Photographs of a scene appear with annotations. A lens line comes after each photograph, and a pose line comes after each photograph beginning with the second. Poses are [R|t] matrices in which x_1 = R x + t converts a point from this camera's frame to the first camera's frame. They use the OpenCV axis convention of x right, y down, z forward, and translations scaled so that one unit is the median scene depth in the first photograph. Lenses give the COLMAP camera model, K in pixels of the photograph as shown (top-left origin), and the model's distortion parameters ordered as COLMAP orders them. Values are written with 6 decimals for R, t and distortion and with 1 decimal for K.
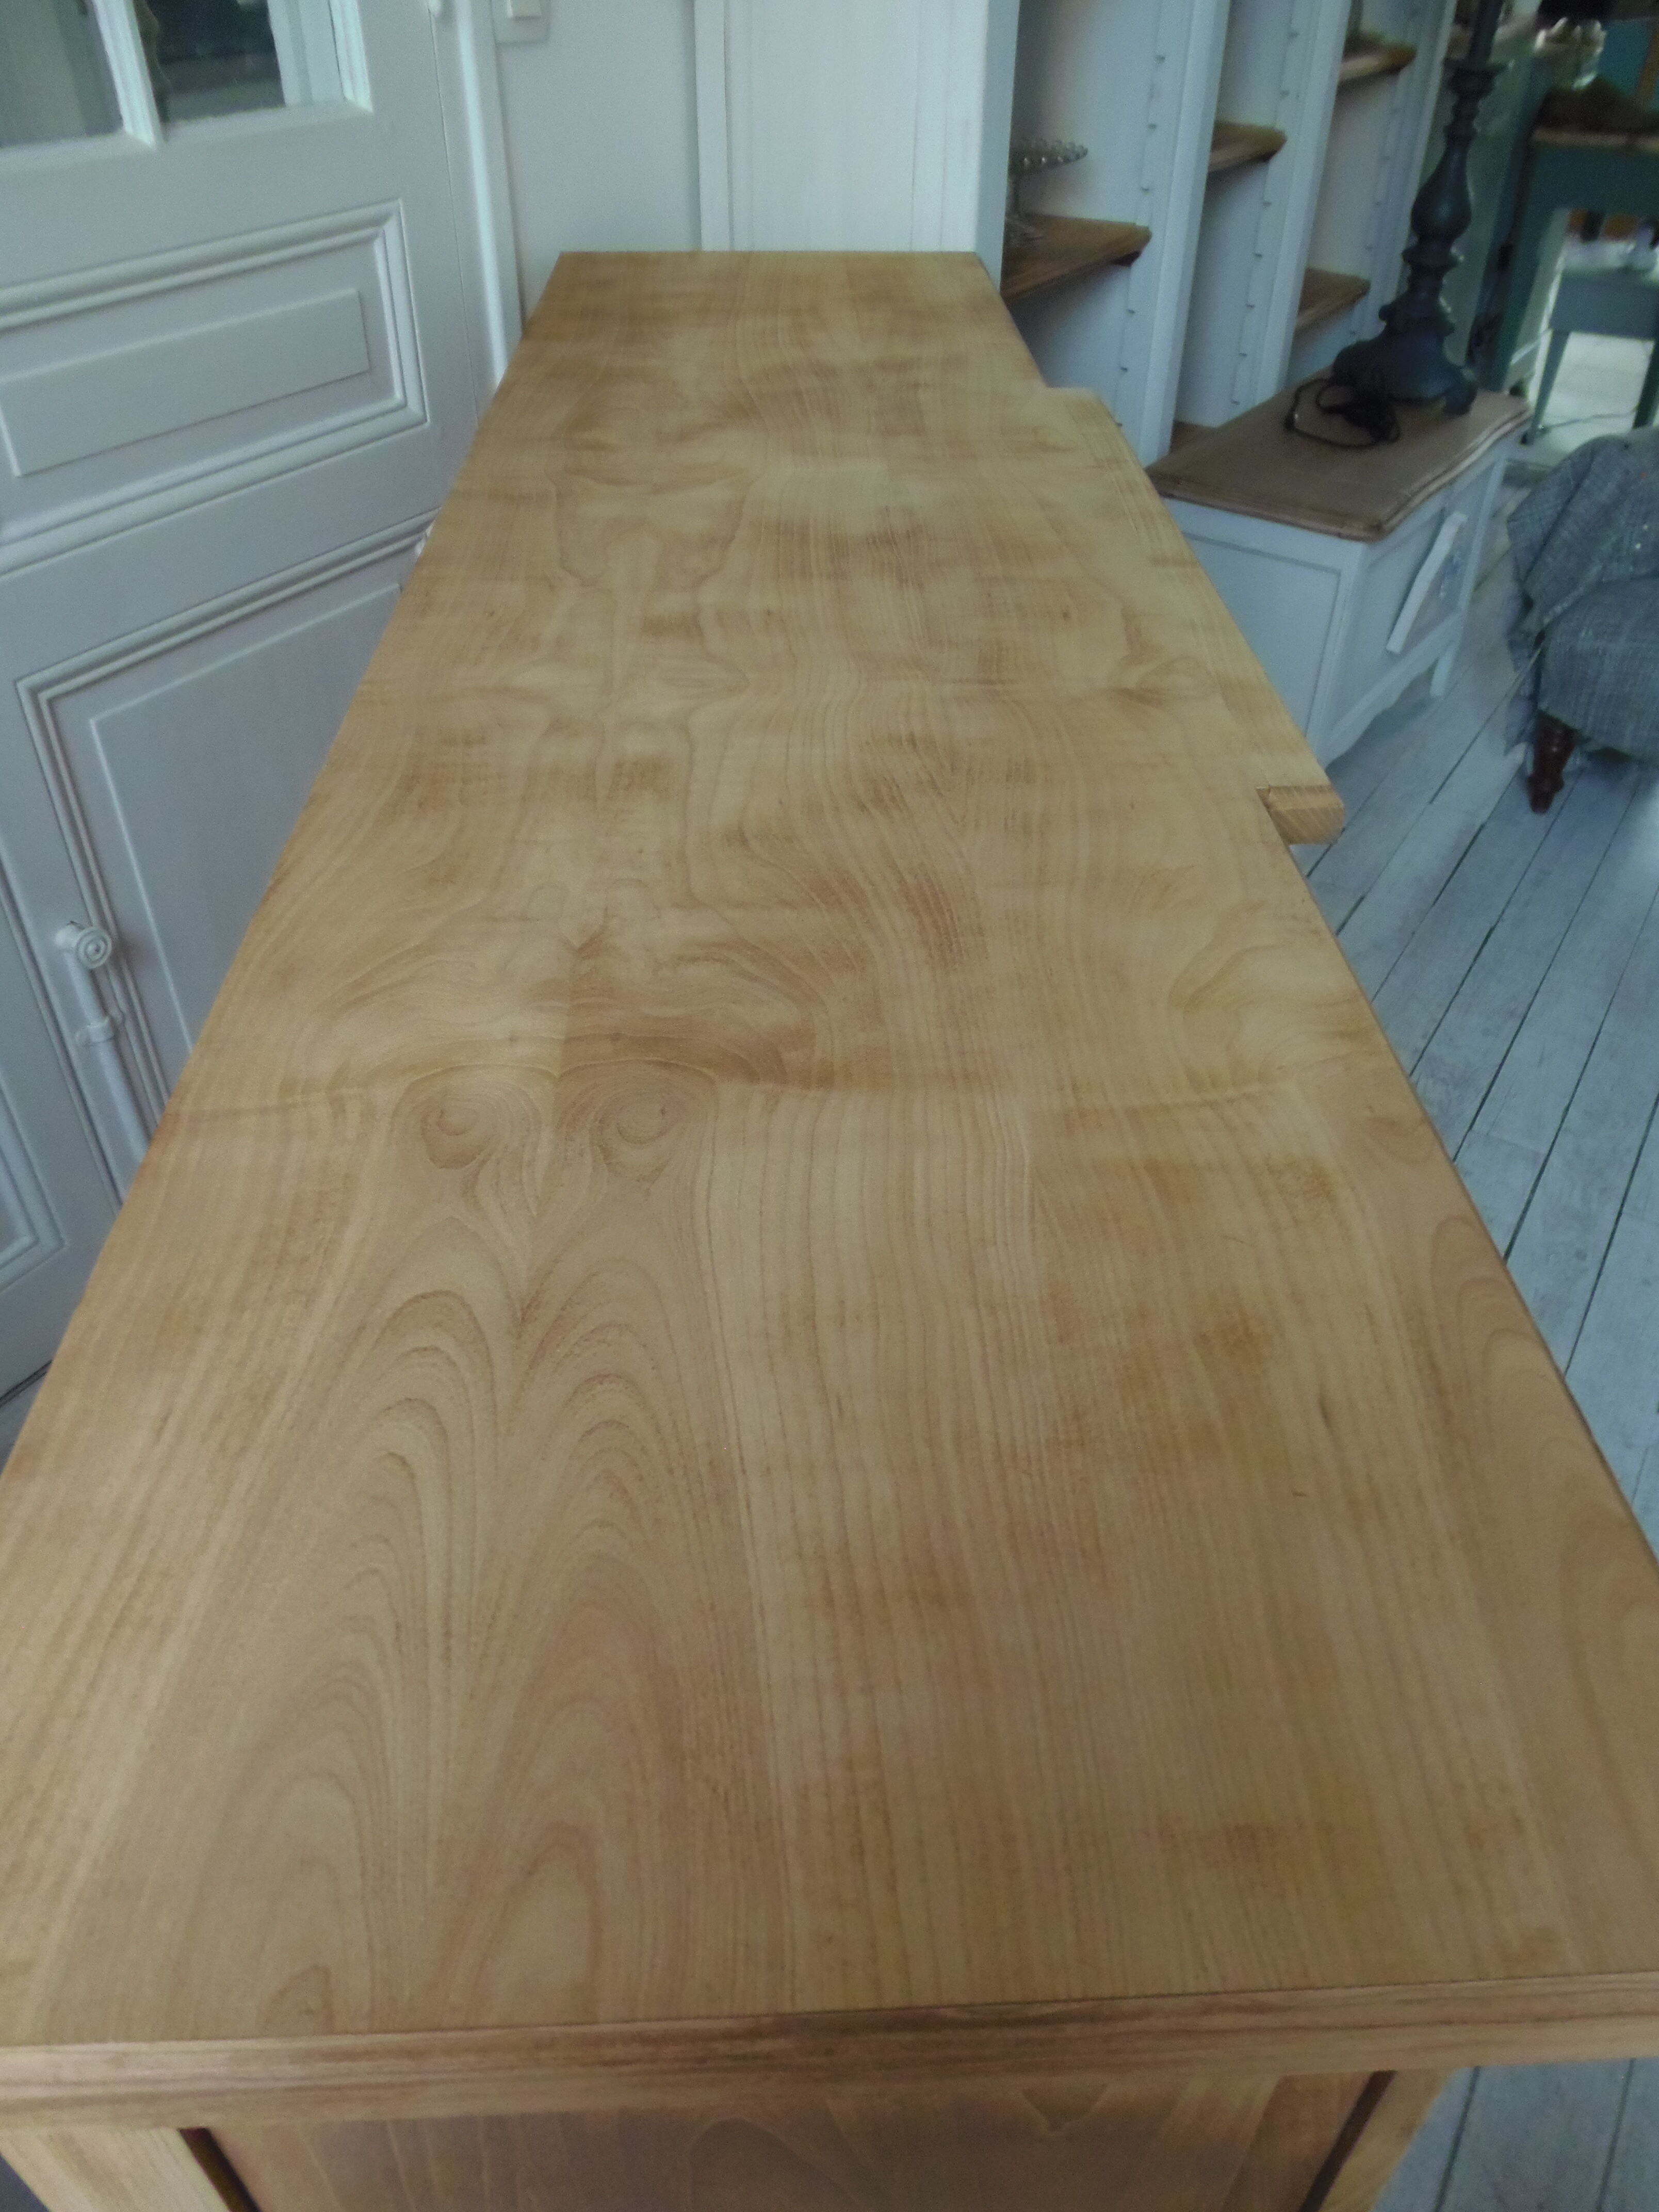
lens RADIAL K [[1622.9, 0, 830.9], [0, 1622.9, 1128.3], [0, 0, 1]] dist [-0.010059, -0.006116]
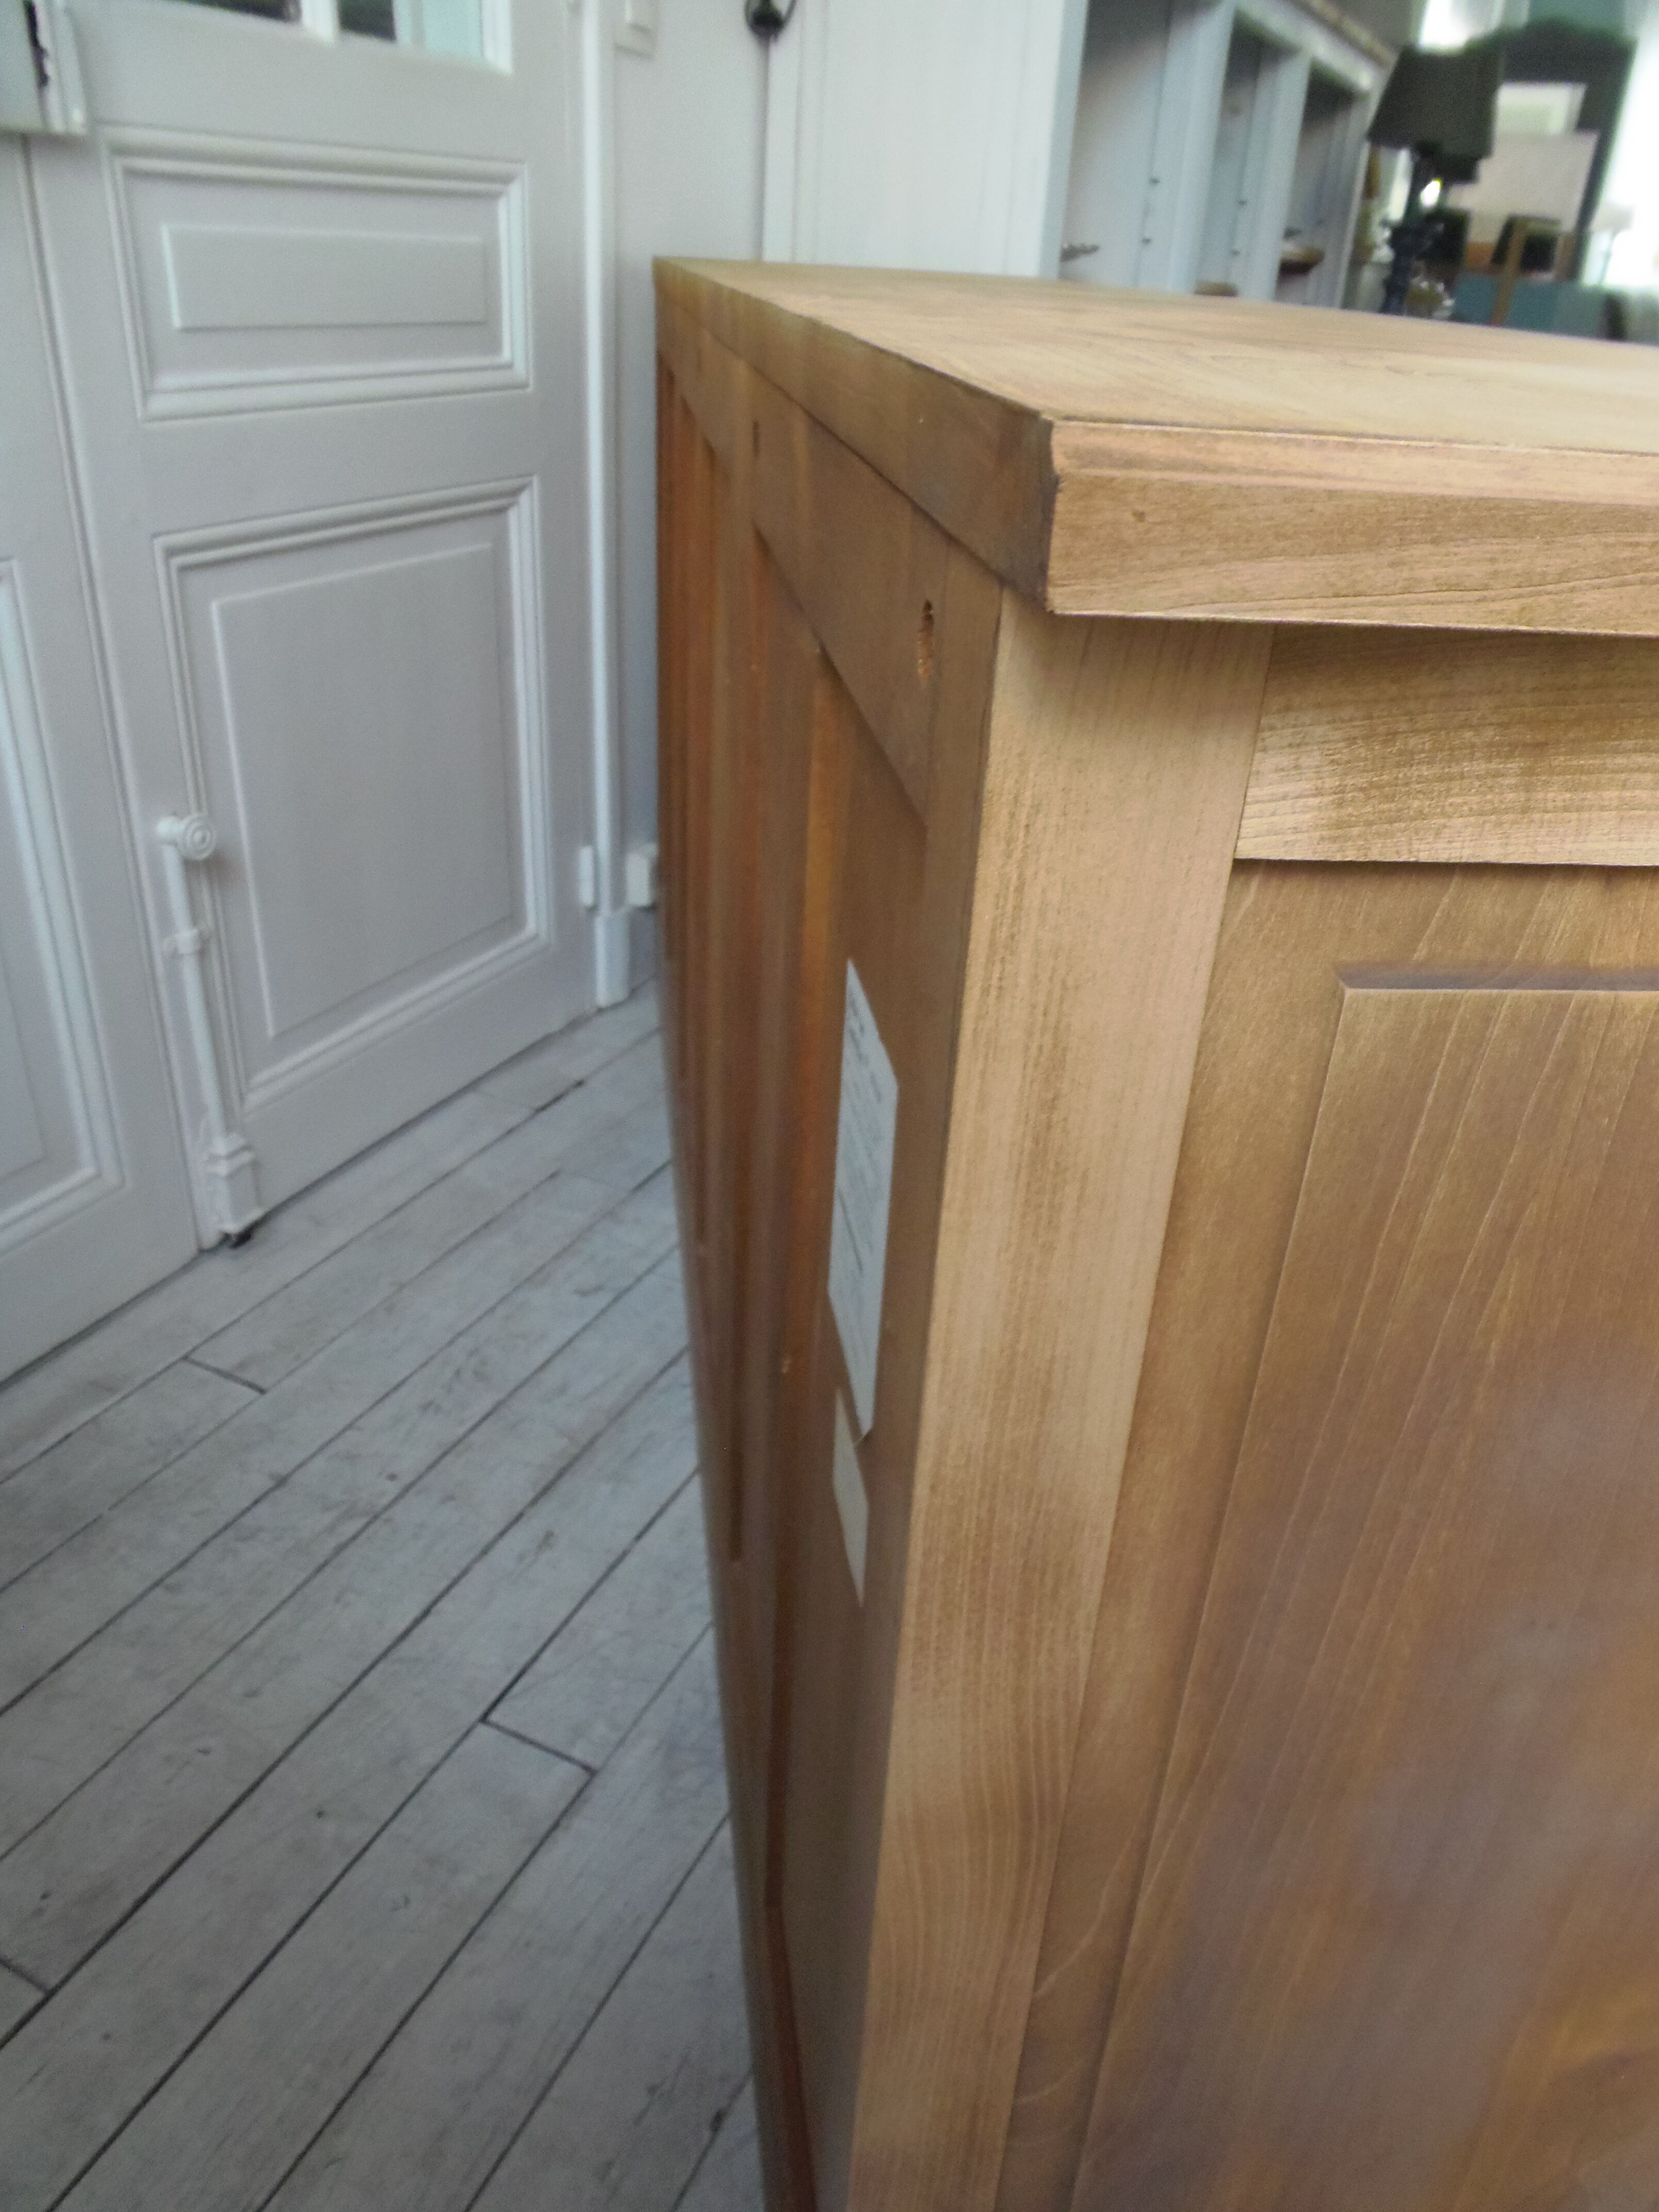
lens RADIAL K [[1622.9, 0, 814.3], [0, 1622.9, 1145.8], [0, 0, 1]] dist [-0.010059, -0.006116]
pose [[0.995270, -0.007335, 0.096873, -0.172344], [0.023705, 0.985342, -0.168936, 0.206276], [-0.094214, 0.170433, 0.980855, 0.068514]]
